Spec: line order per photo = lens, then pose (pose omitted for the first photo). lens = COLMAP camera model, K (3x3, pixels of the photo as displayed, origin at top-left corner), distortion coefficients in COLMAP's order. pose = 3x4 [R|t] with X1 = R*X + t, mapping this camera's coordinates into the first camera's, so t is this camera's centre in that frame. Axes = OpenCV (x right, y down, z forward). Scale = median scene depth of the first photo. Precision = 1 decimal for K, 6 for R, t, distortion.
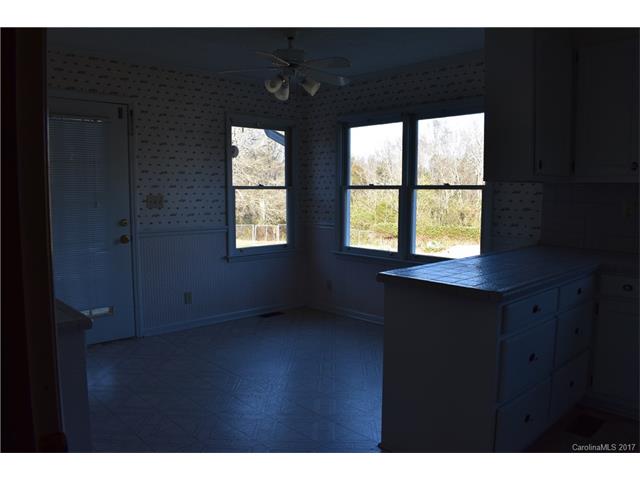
lens RADIAL K [[510.0, 0, 320.0], [0, 510.0, 240.0], [0, 0, 1]] dist [-0.080447, 0.001752]
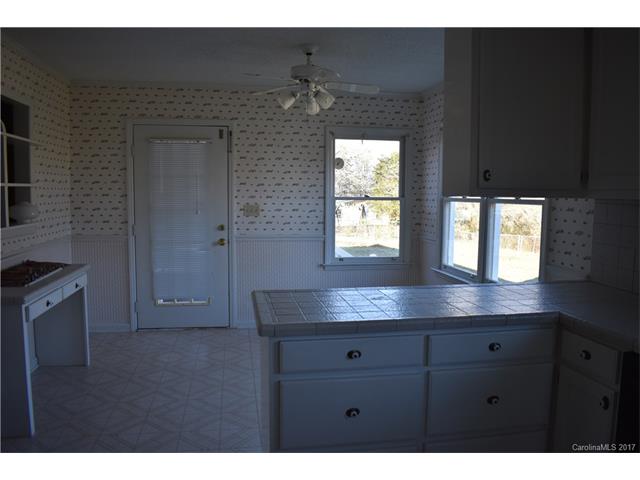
lens RADIAL K [[505.6, 0, 320.0], [0, 505.6, 240.0], [0, 0, 1]] dist [-0.093211, 0.007281]
pose [[0.832336, 0.055213, -0.551514, 0.426387], [-0.061956, 0.998058, 0.006414, -0.026580], [0.550797, 0.028830, 0.834141, 0.146764]]
